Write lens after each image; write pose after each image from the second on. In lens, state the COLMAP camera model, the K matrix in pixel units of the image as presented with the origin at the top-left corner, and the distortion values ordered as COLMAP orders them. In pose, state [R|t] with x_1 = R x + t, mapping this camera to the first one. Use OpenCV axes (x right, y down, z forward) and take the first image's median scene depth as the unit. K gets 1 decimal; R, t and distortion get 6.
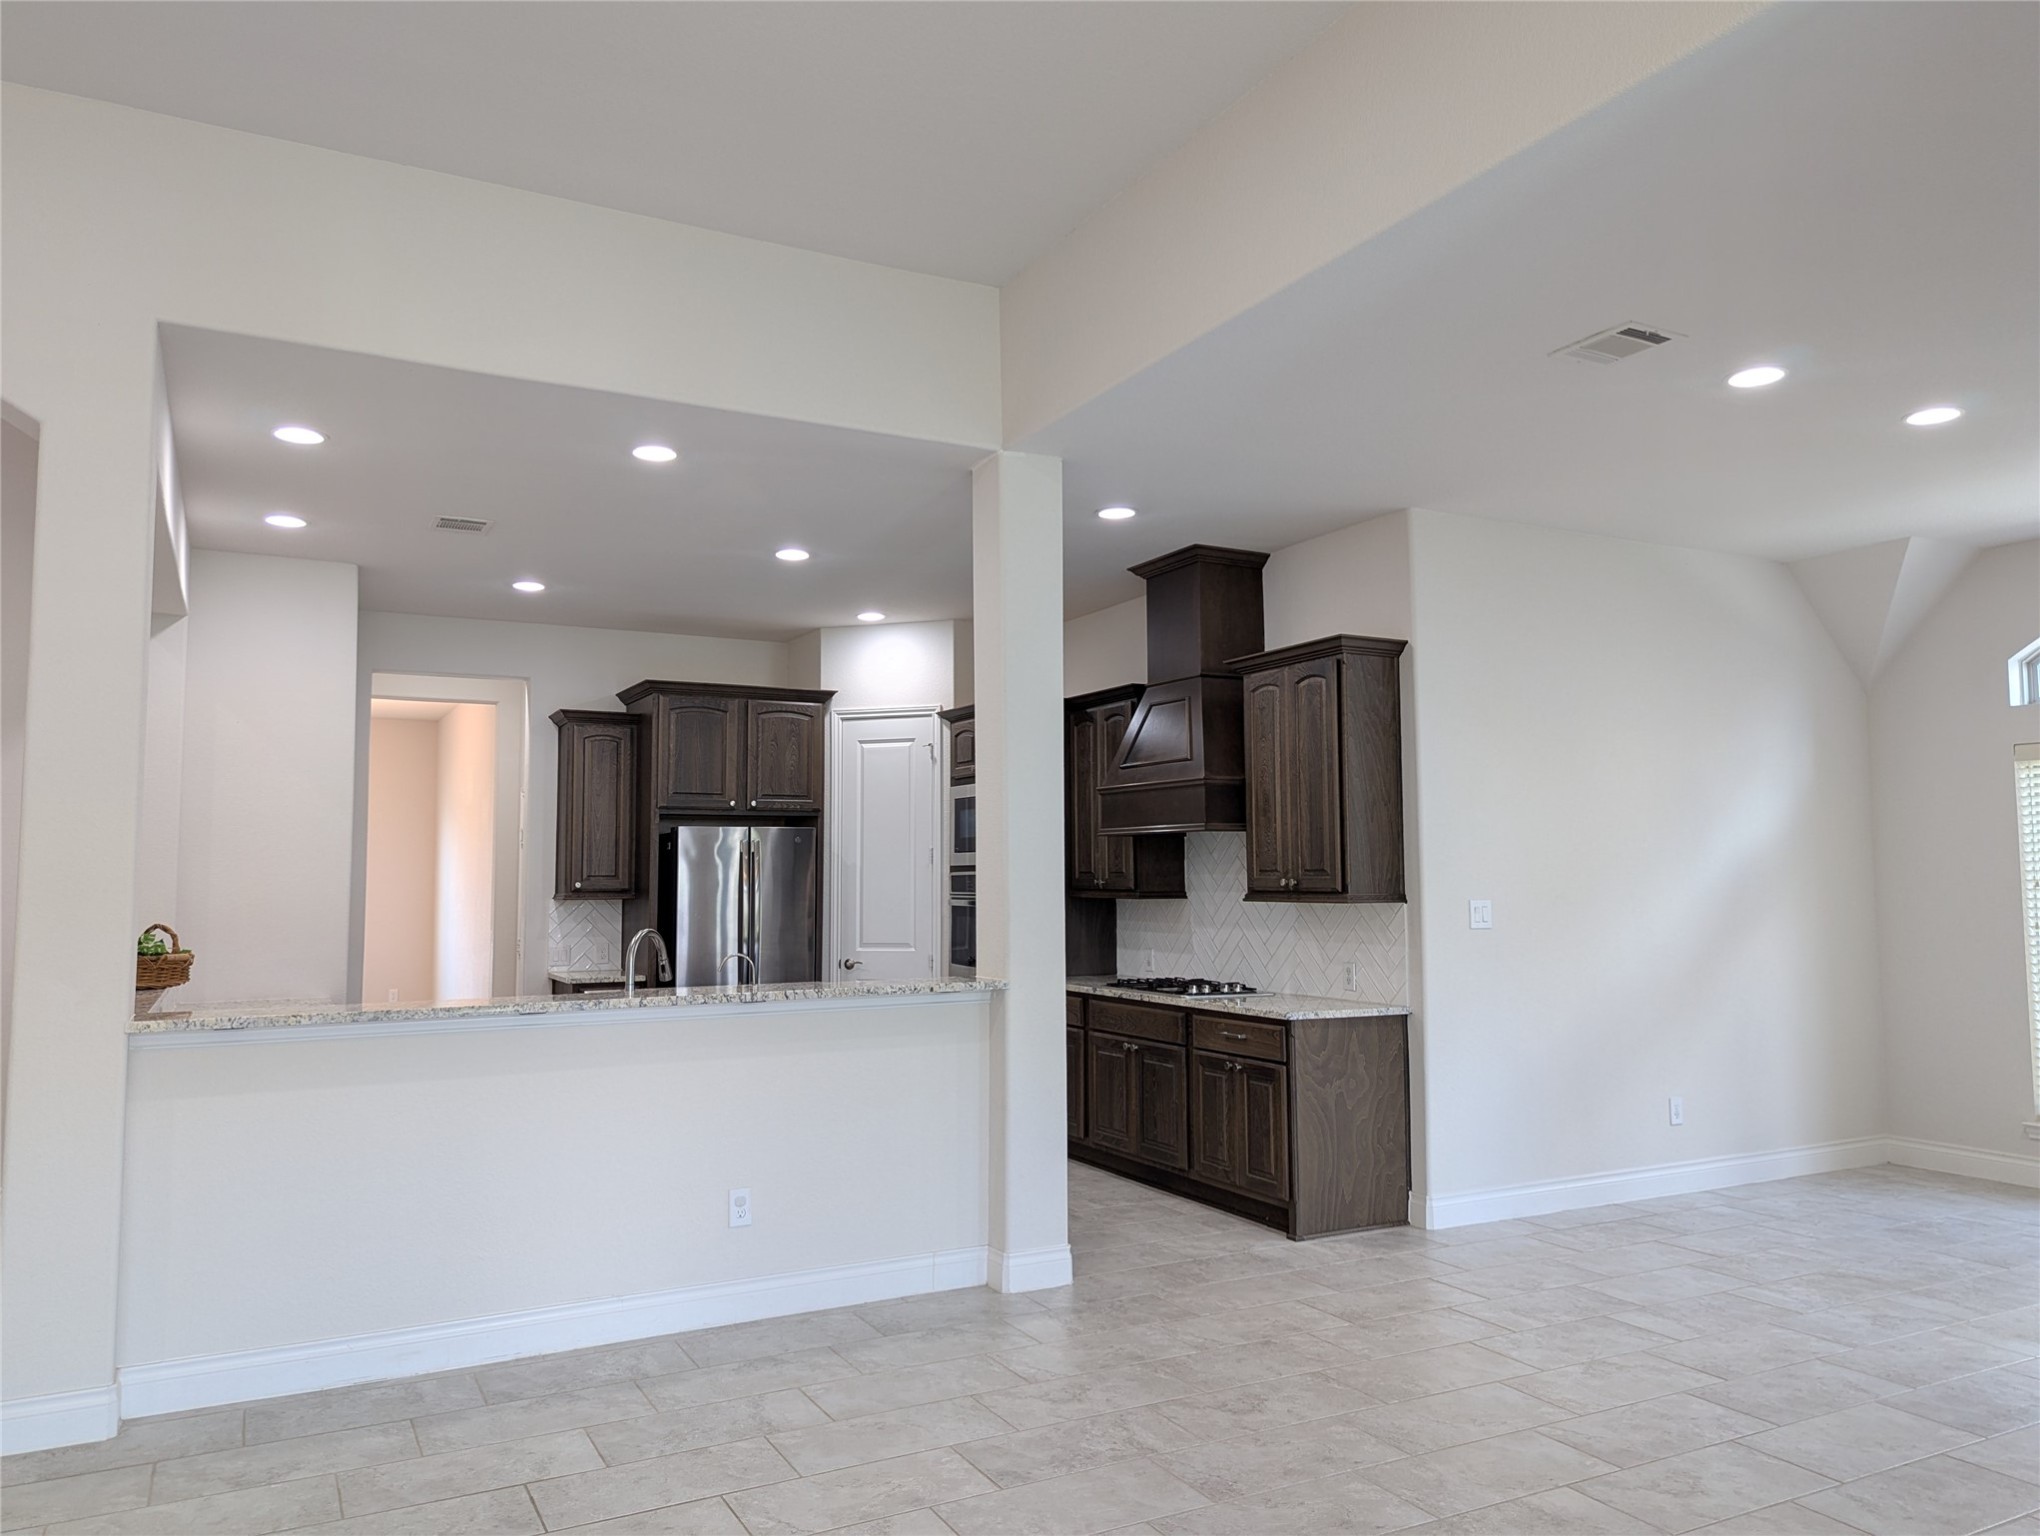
lens RADIAL K [[1440.3, 0, 1007.9], [0, 1440.3, 772.8], [0, 0, 1]] dist [0.054834, -0.041220]
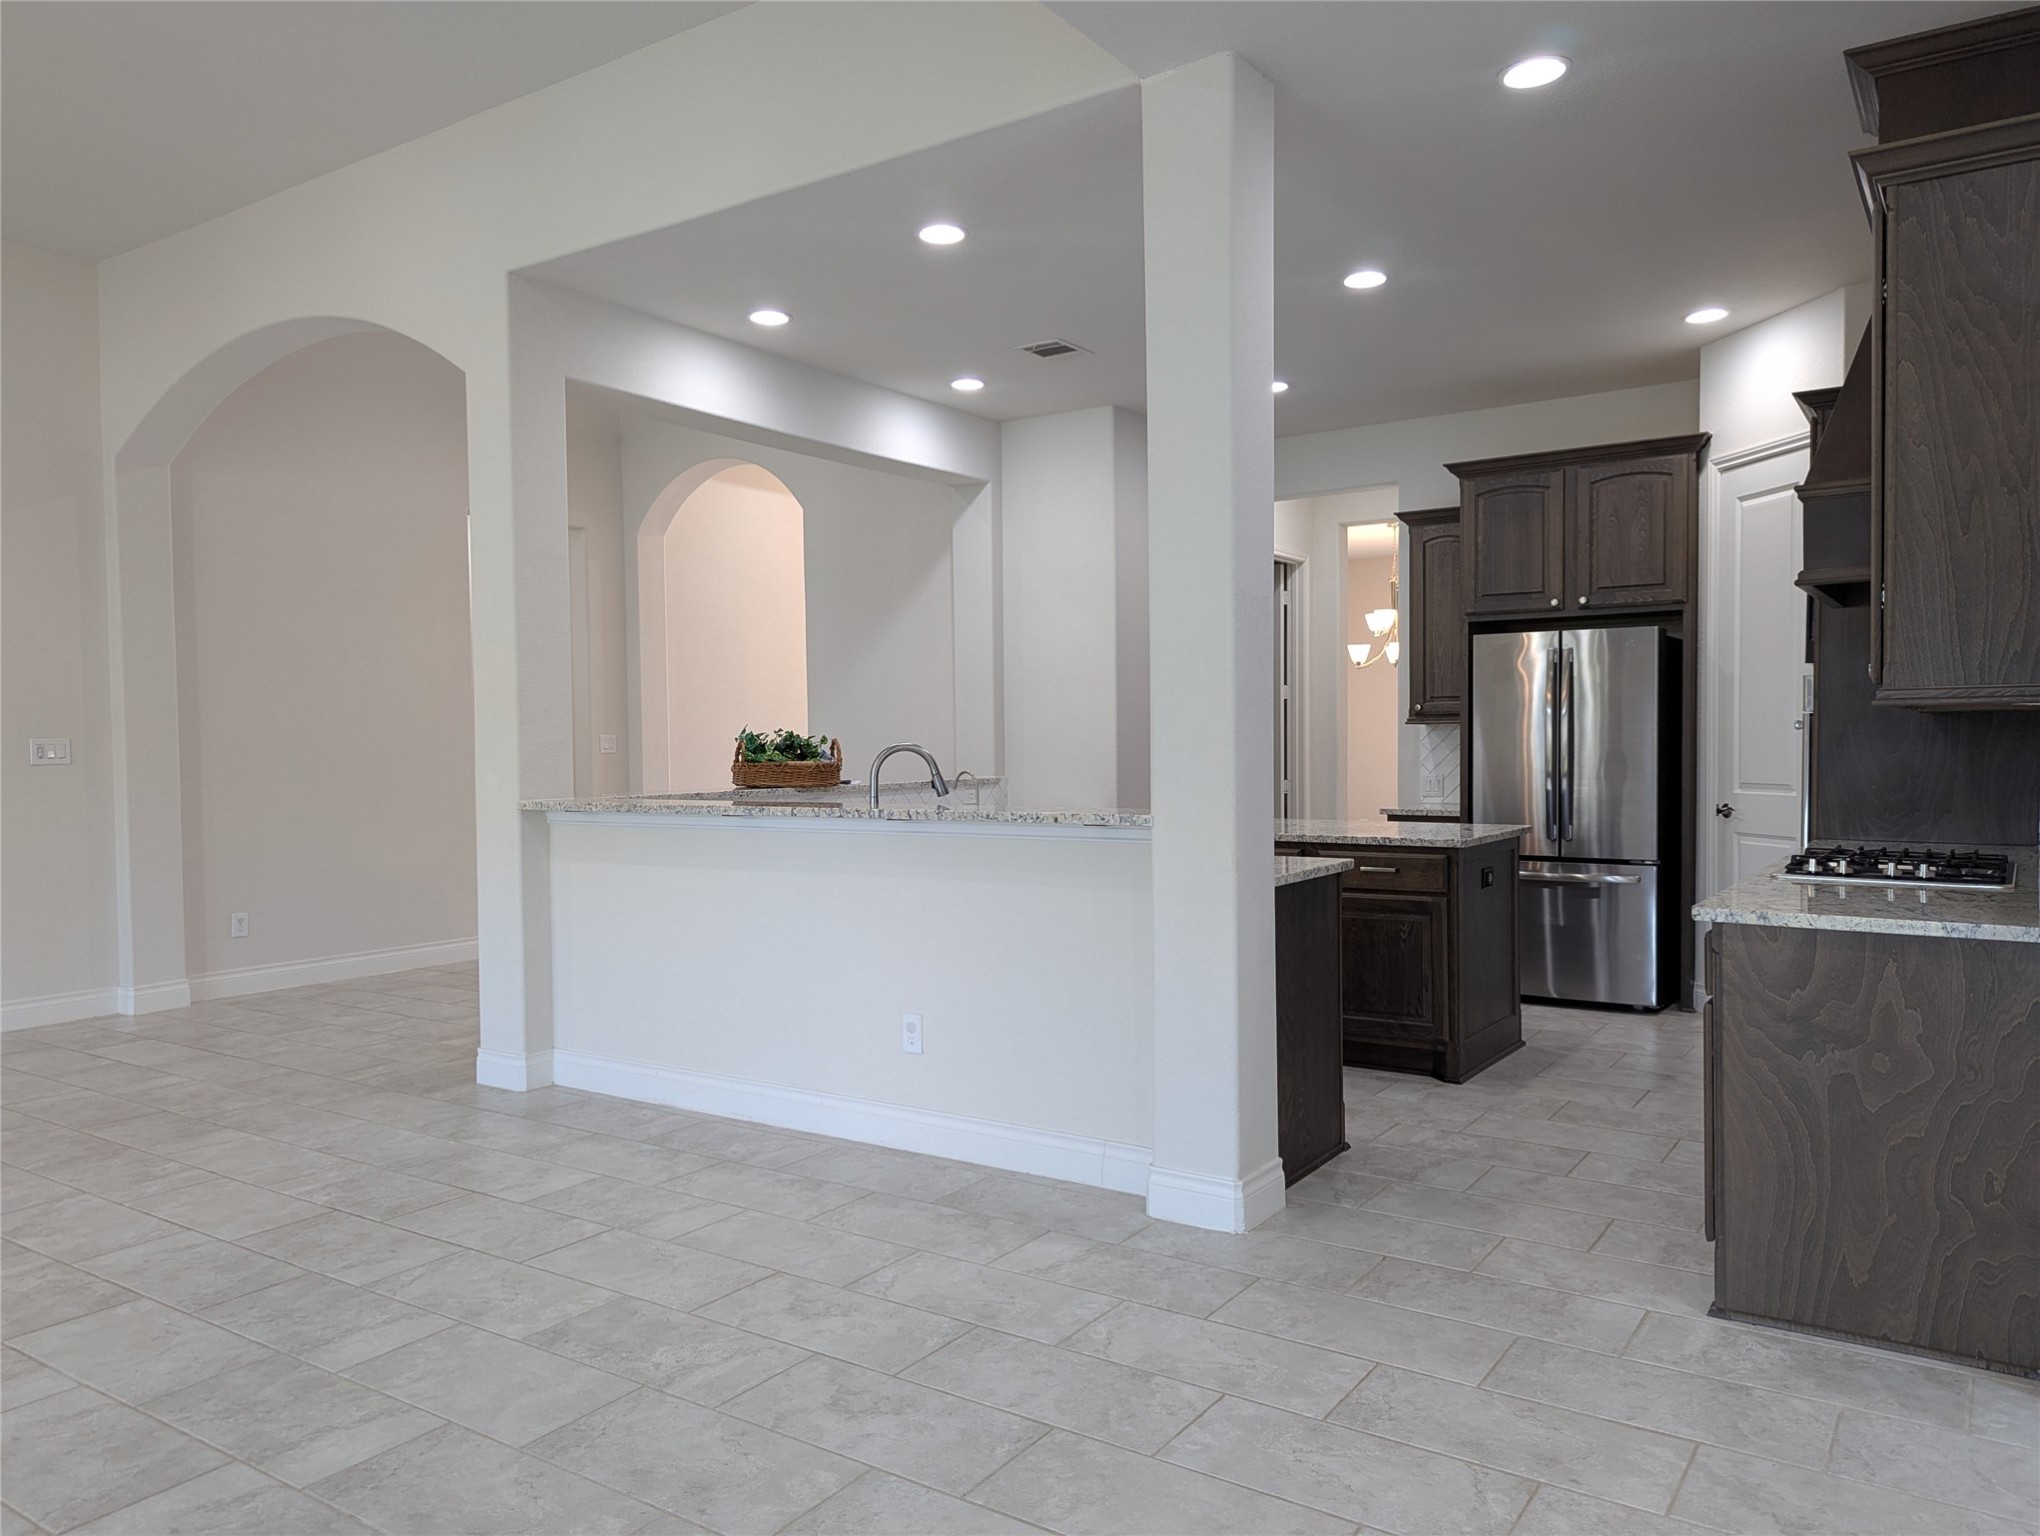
lens RADIAL K [[1440.3, 0, 1016.8], [0, 1440.3, 779.1], [0, 0, 1]] dist [0.054834, -0.041220]
pose [[0.472768, 0.025557, -0.880816, 0.540479], [0.073611, 0.994940, 0.068379, 0.059905], [0.878107, -0.097165, 0.468494, 0.508737]]
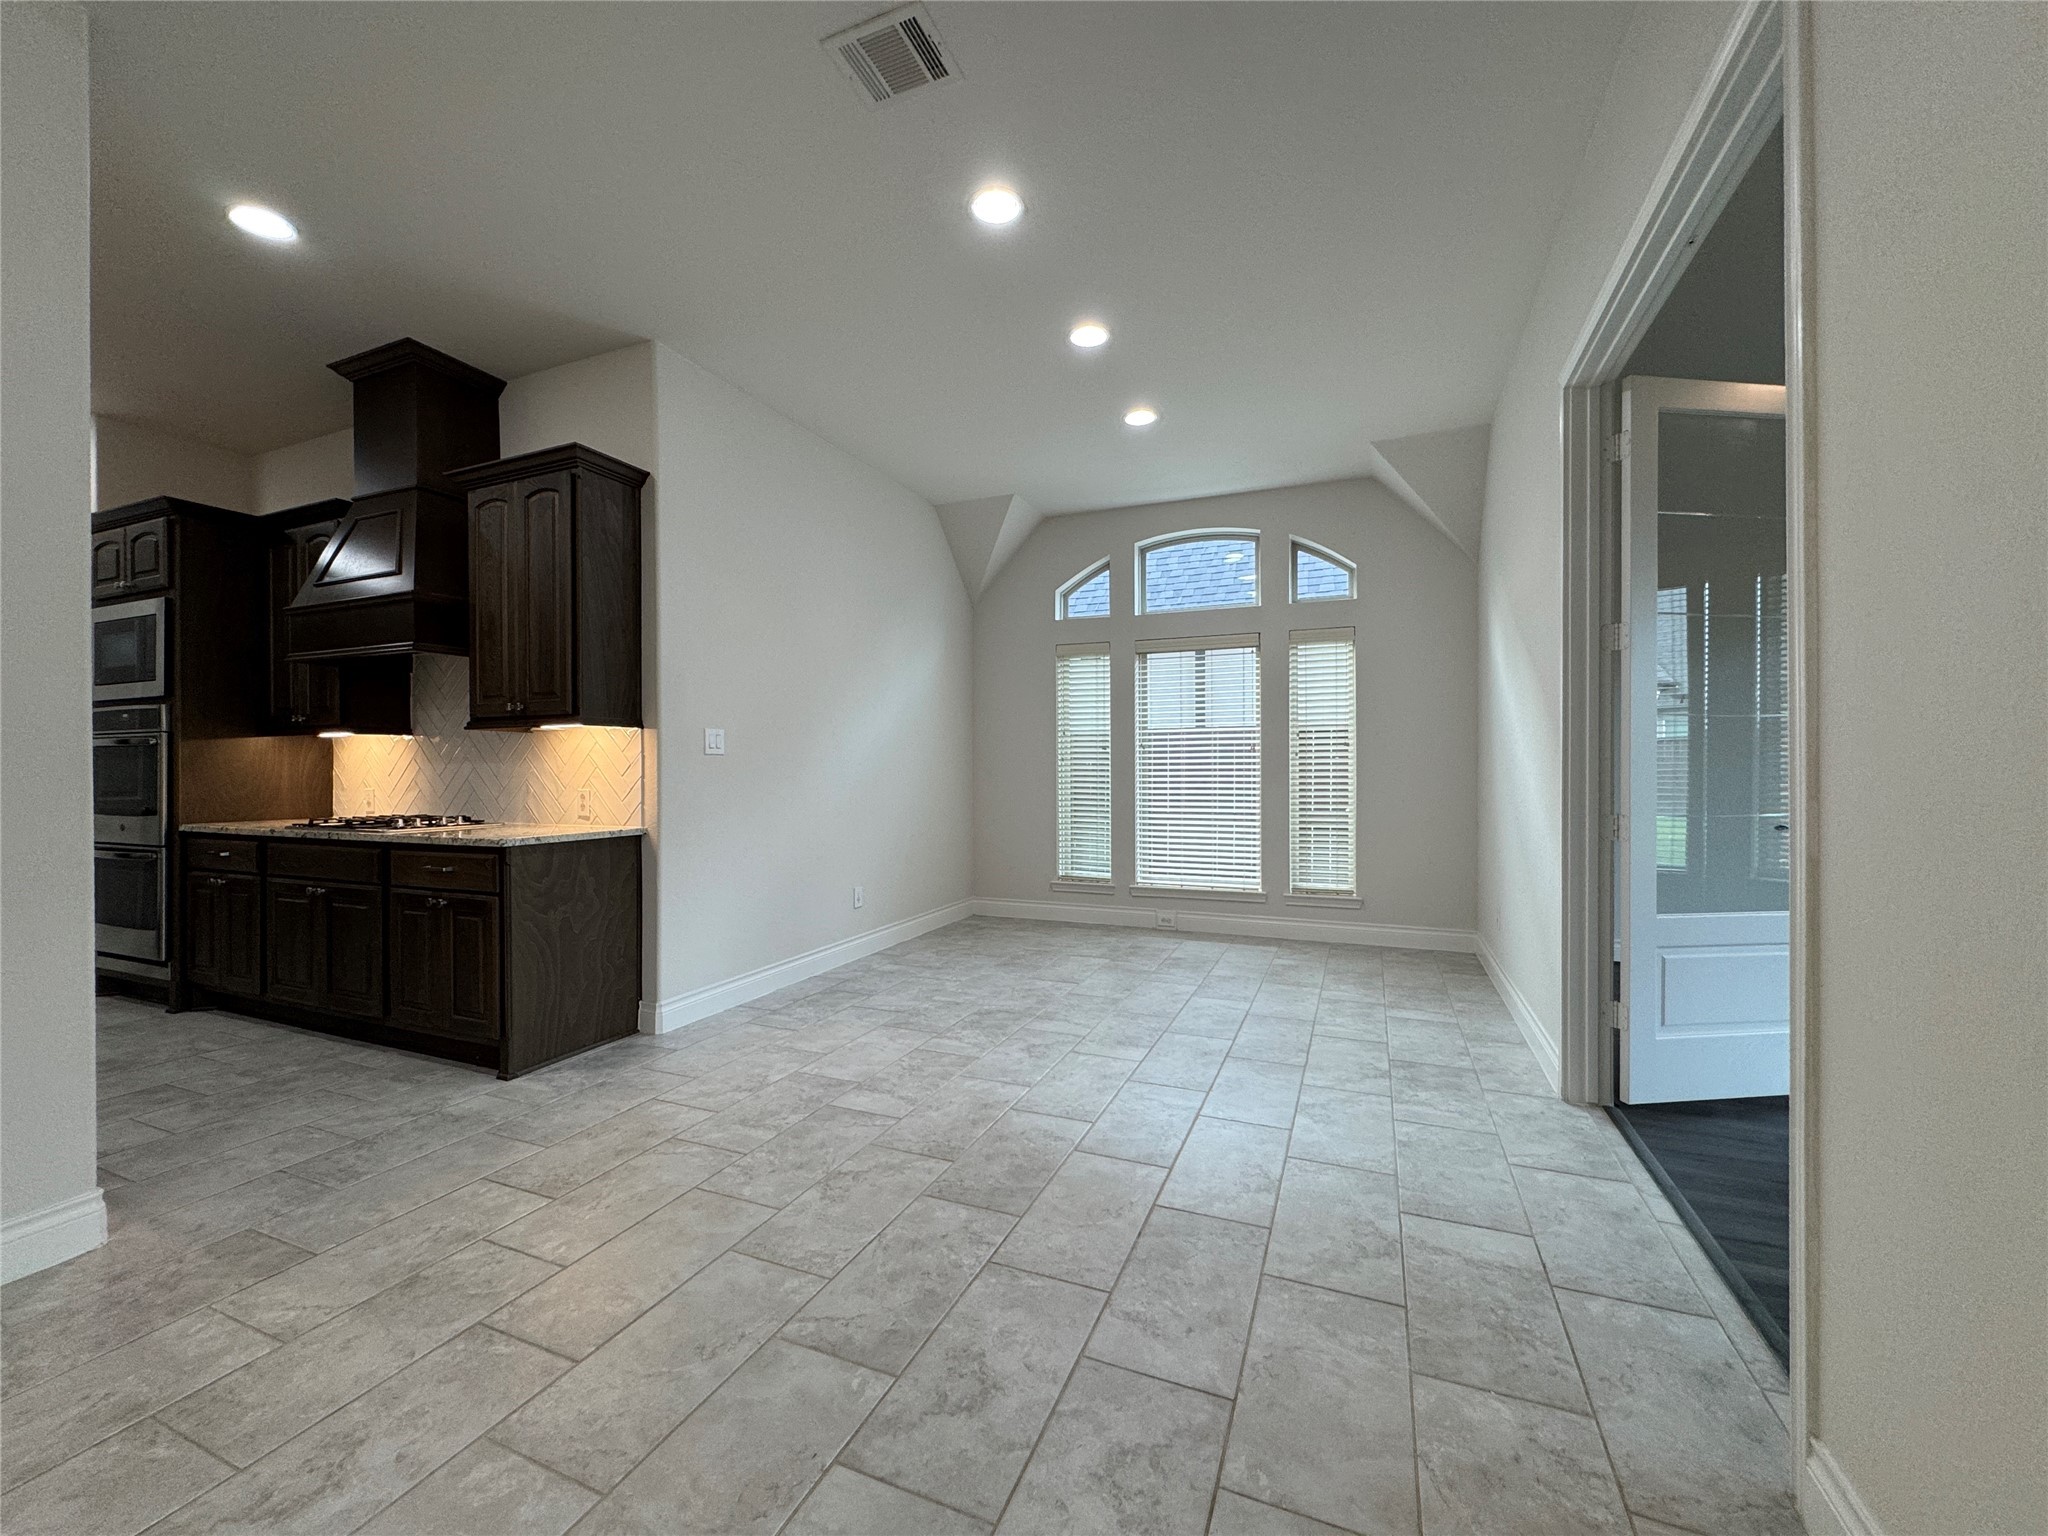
lens RADIAL K [[817.8, 0, 1024.8], [0, 817.8, 765.2], [0, 0, 1]] dist [-0.002629, 0.000703]
pose [[0.771448, 0.000738, 0.636292, 0.116900], [-0.045090, 0.997549, 0.053510, 0.074590], [-0.634692, -0.069971, 0.769591, 0.384453]]
